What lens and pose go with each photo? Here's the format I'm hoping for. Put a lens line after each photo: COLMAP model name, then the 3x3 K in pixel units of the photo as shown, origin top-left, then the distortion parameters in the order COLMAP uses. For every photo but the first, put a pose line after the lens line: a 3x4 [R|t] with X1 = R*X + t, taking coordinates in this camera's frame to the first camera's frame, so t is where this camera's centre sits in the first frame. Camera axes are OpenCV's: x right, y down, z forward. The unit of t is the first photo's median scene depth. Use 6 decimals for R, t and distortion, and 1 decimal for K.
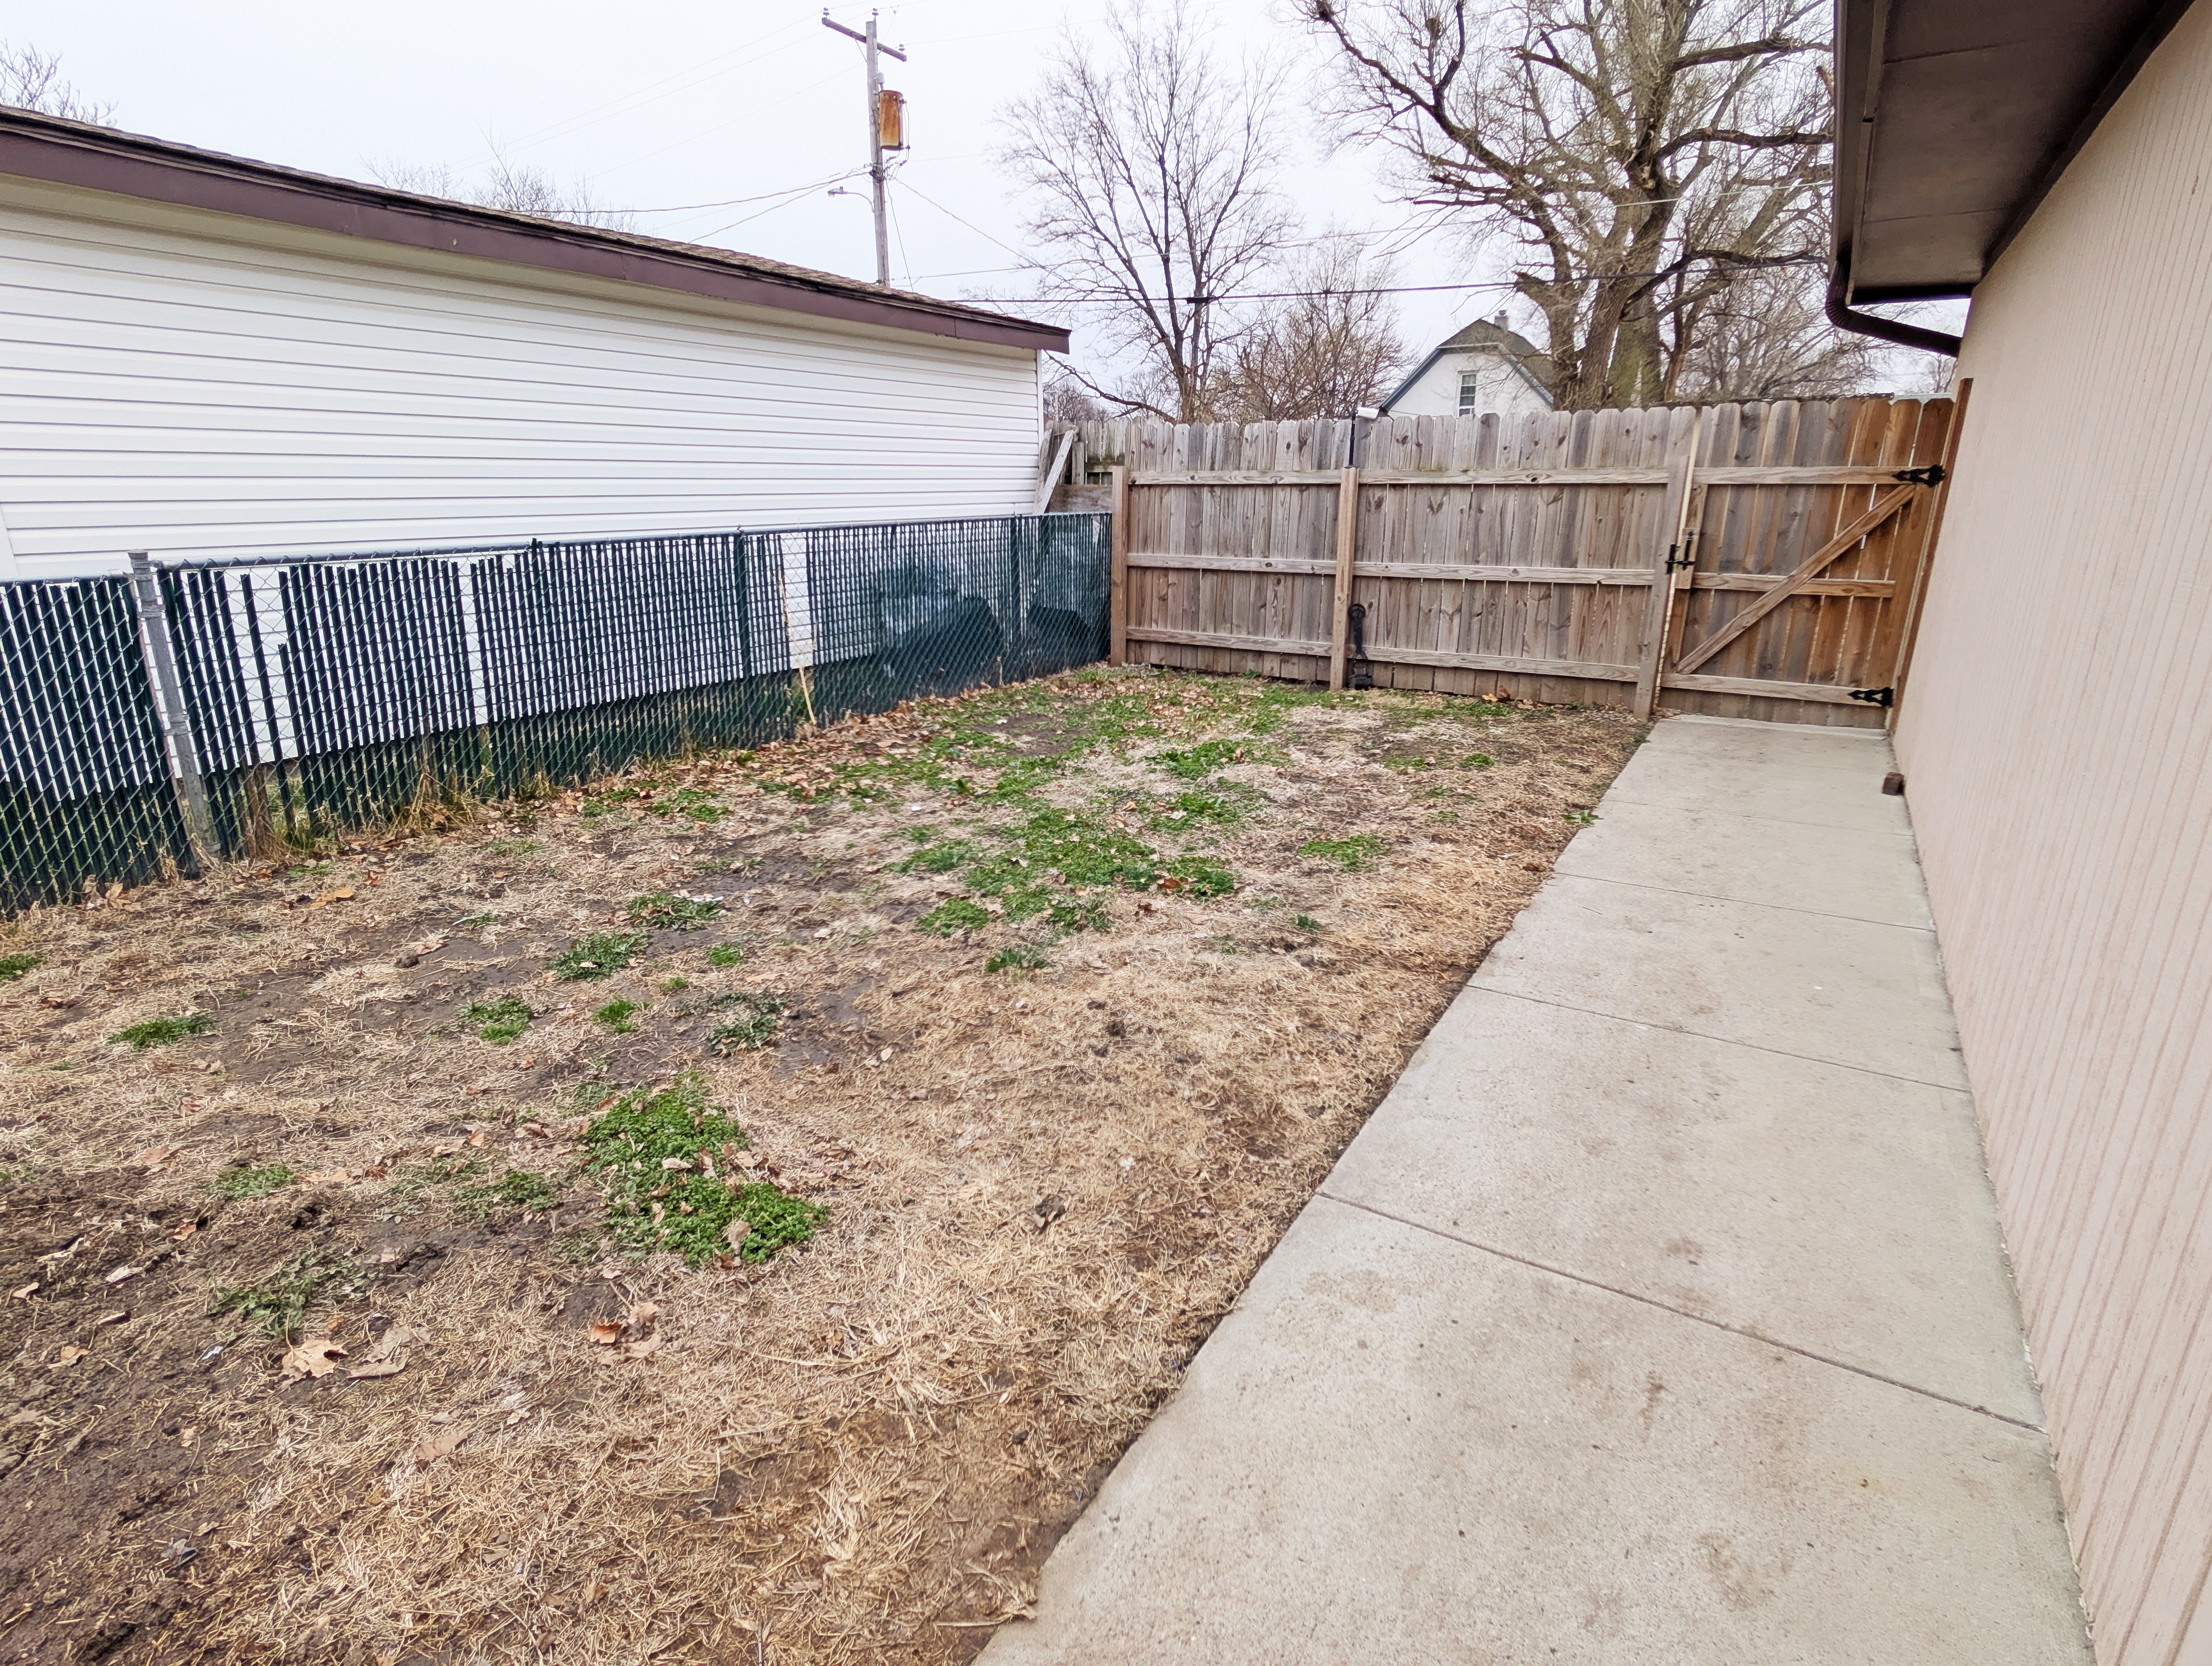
lens RADIAL K [[1131.2, 0, 1095.4], [0, 1131.2, 825.5], [0, 0, 1]] dist [0.001927, -0.001430]
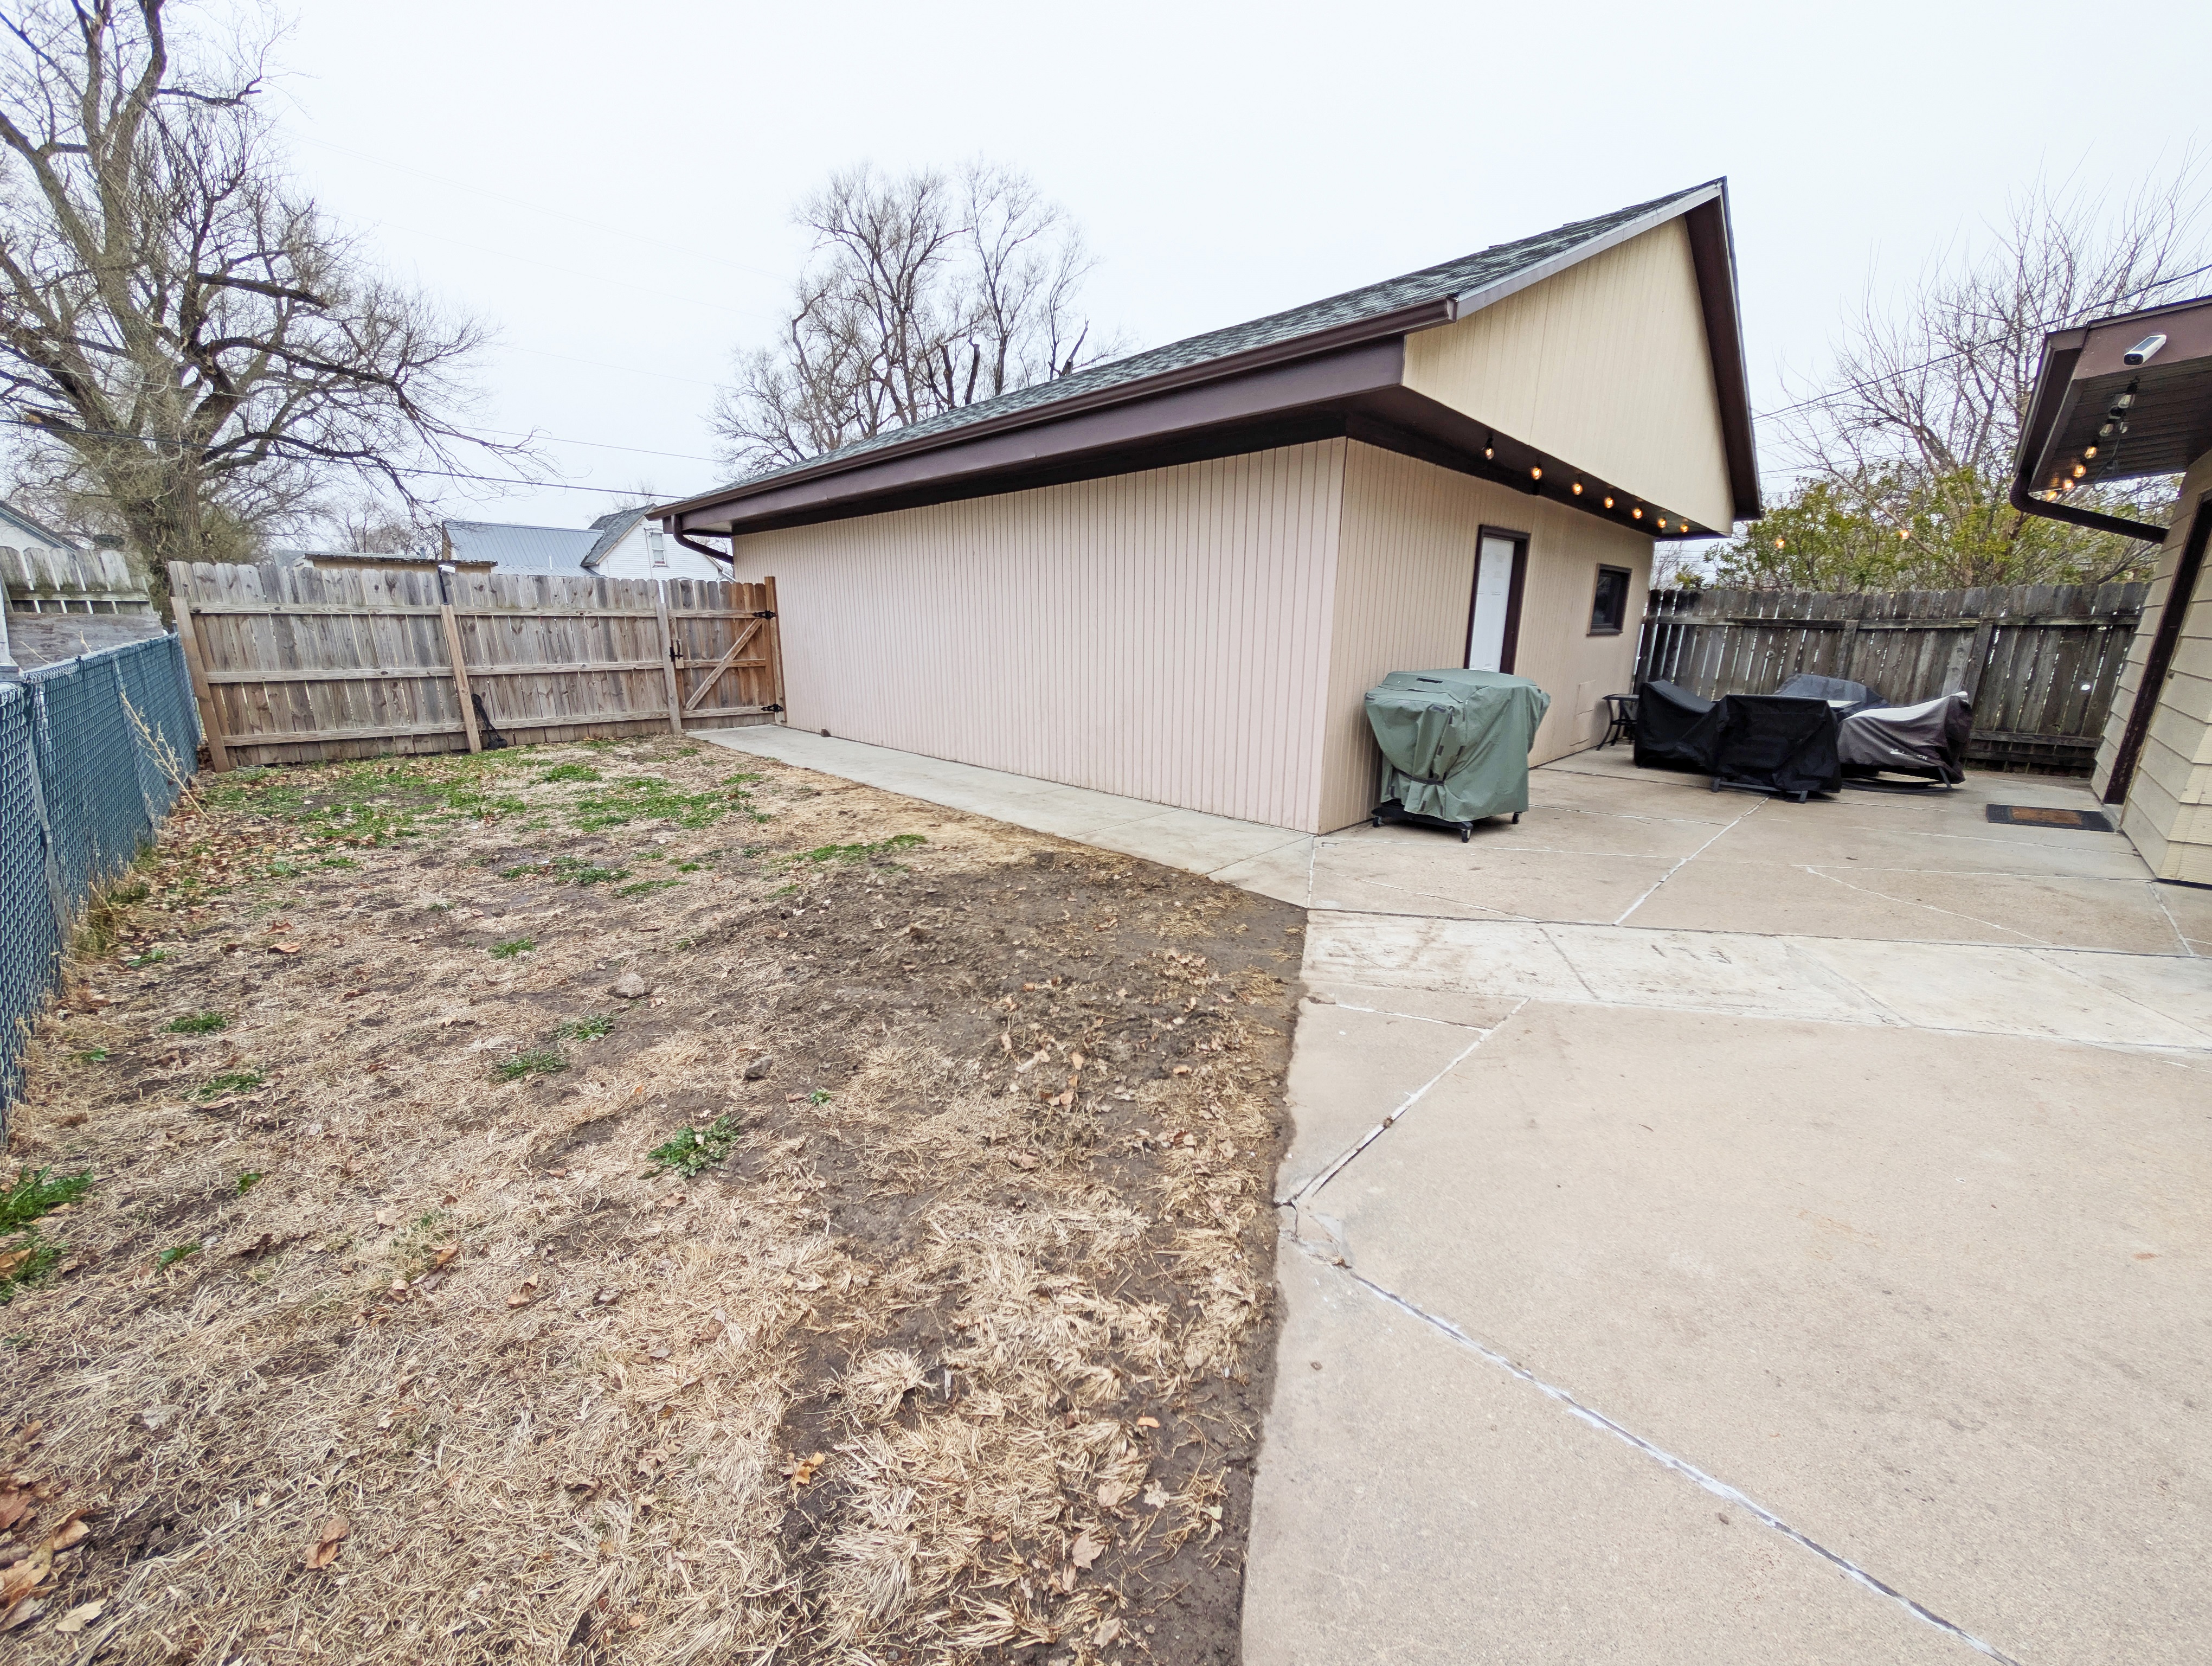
lens RADIAL K [[837.6, 0, 1095.3], [0, 837.6, 849.3], [0, 0, 1]] dist [0.000667, -0.000359]
pose [[0.230041, -0.248849, 0.940827, -0.819416], [0.277589, 0.943371, 0.181649, 0.031467], [-0.932752, 0.219377, 0.286092, -0.056522]]
